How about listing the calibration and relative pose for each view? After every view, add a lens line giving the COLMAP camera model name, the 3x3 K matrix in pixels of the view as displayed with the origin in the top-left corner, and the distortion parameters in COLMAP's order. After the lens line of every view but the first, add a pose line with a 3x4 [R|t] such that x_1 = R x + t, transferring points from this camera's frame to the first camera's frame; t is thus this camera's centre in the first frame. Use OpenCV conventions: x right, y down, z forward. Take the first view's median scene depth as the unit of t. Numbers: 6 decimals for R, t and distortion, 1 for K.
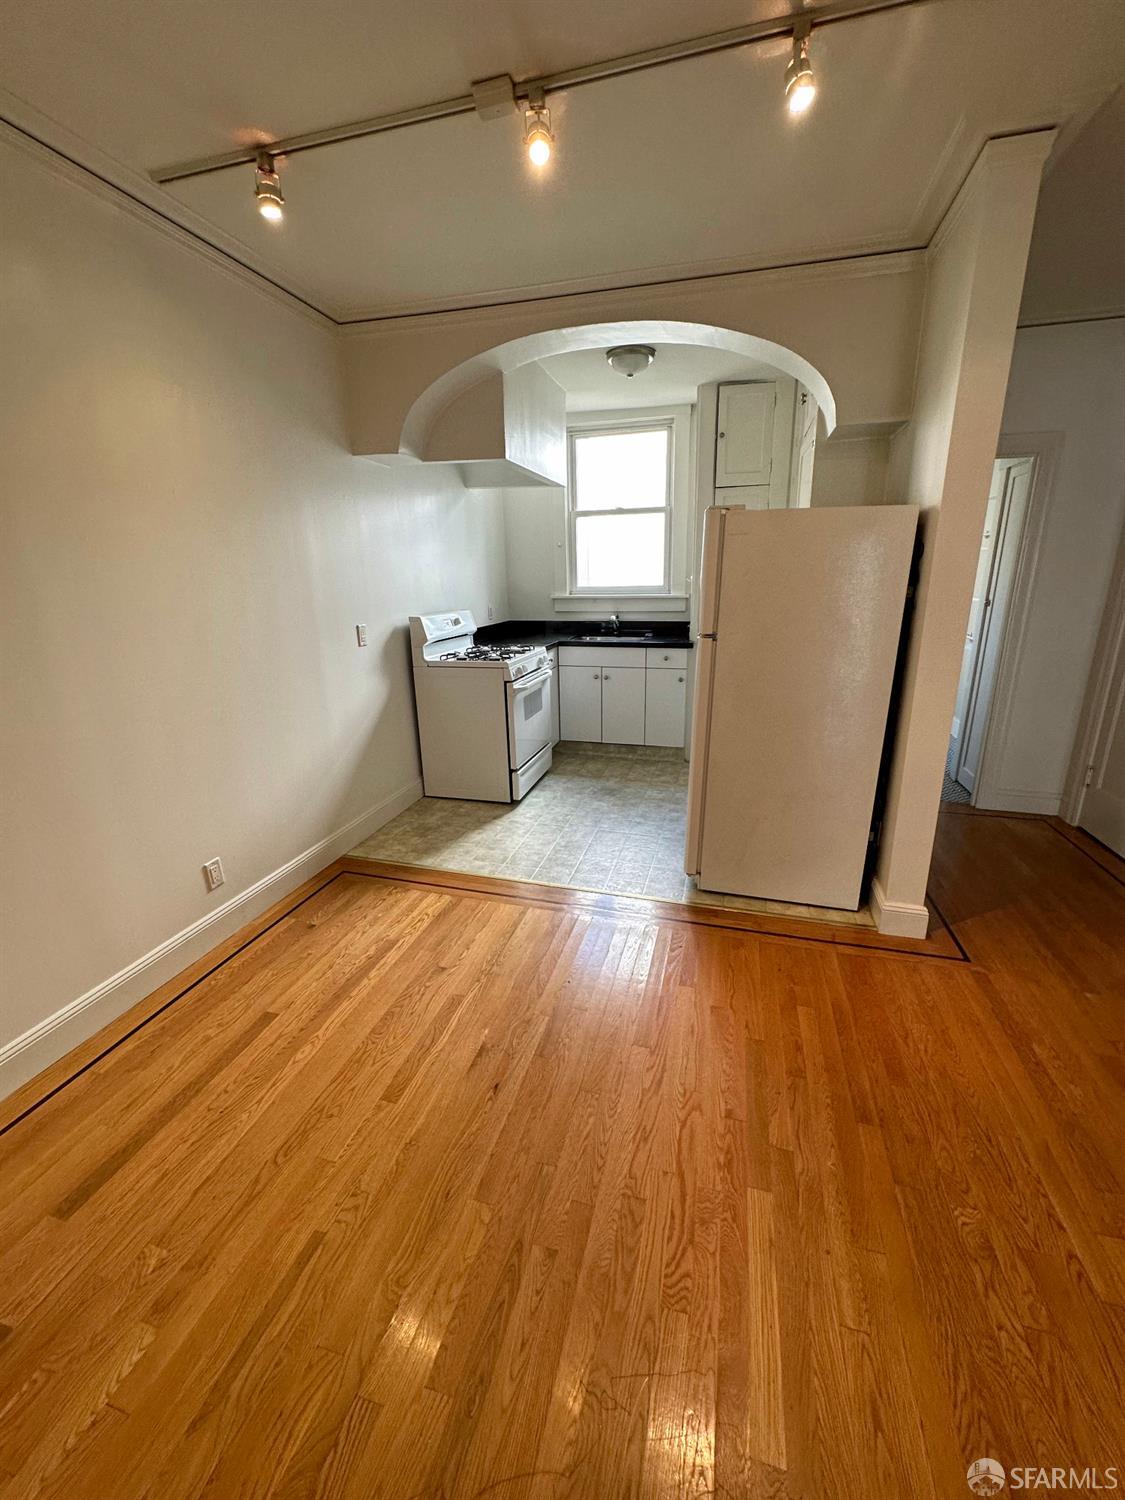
lens RADIAL K [[599.9, 0, 565.3], [0, 599.9, 752.4], [0, 0, 1]] dist [0.001213, -0.000336]
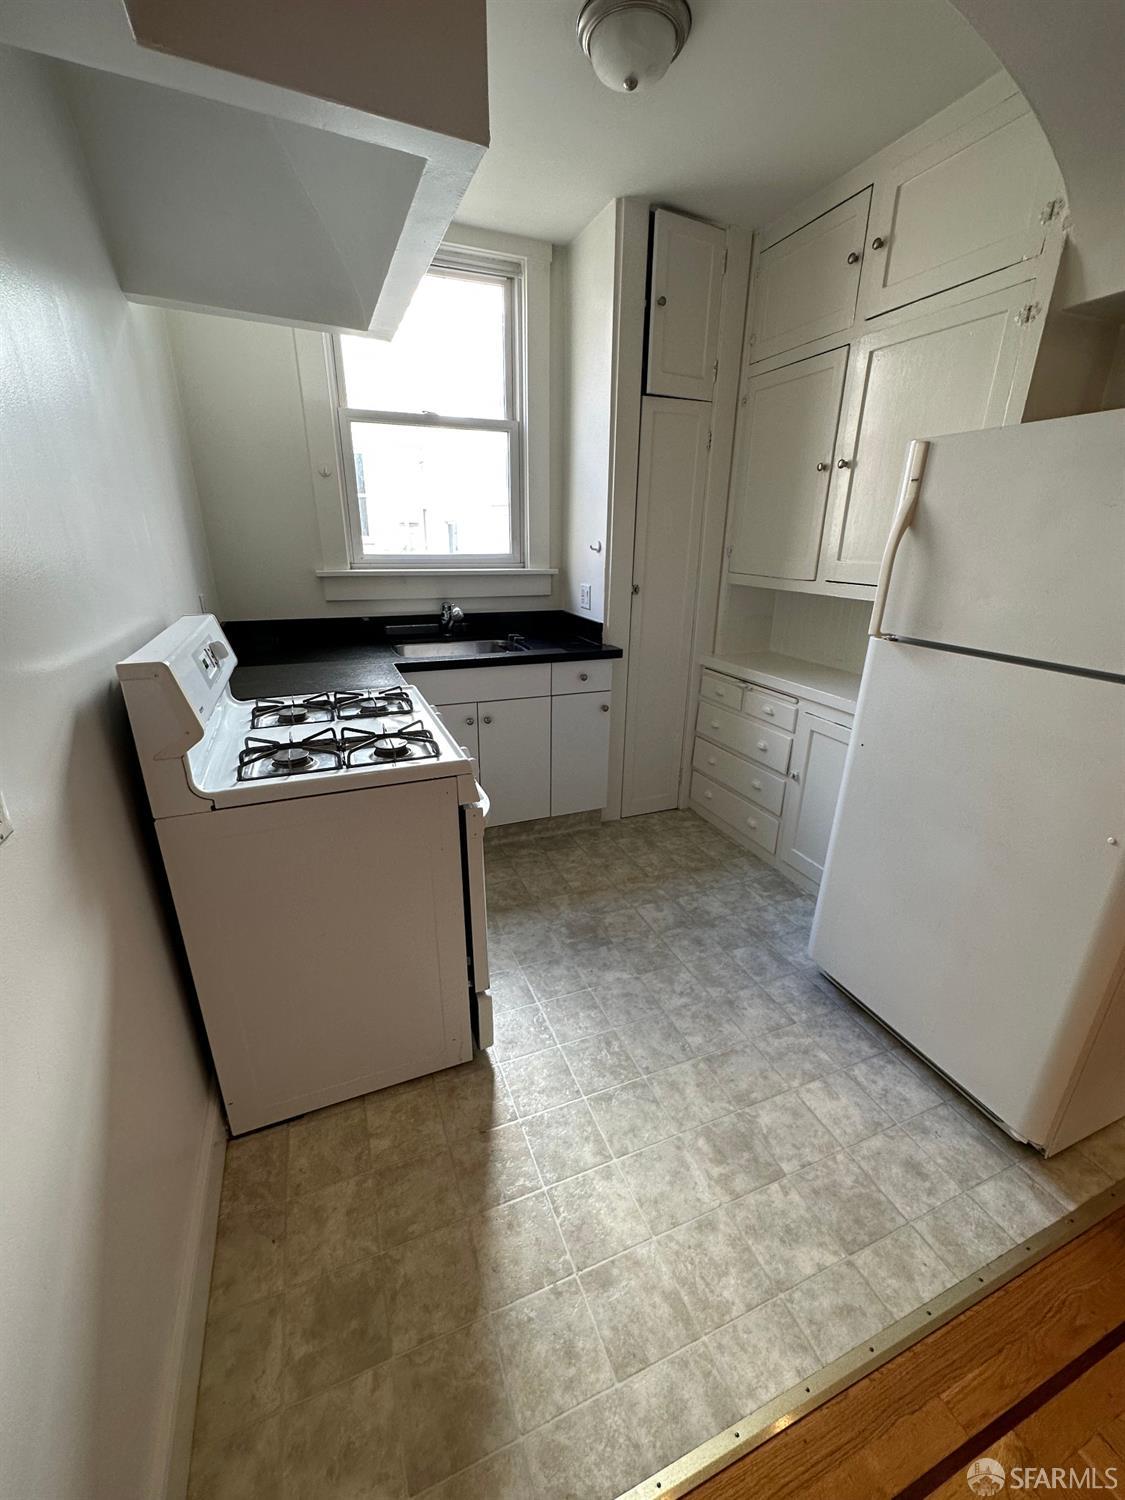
lens RADIAL K [[599.9, 0, 561.7], [0, 599.9, 750.1], [0, 0, 1]] dist [0.001213, -0.000336]
pose [[0.788007, -0.182759, 0.587915, -0.249064], [0.148960, 0.983149, 0.105964, -0.170297], [-0.597374, 0.004075, 0.801952, 0.587828]]
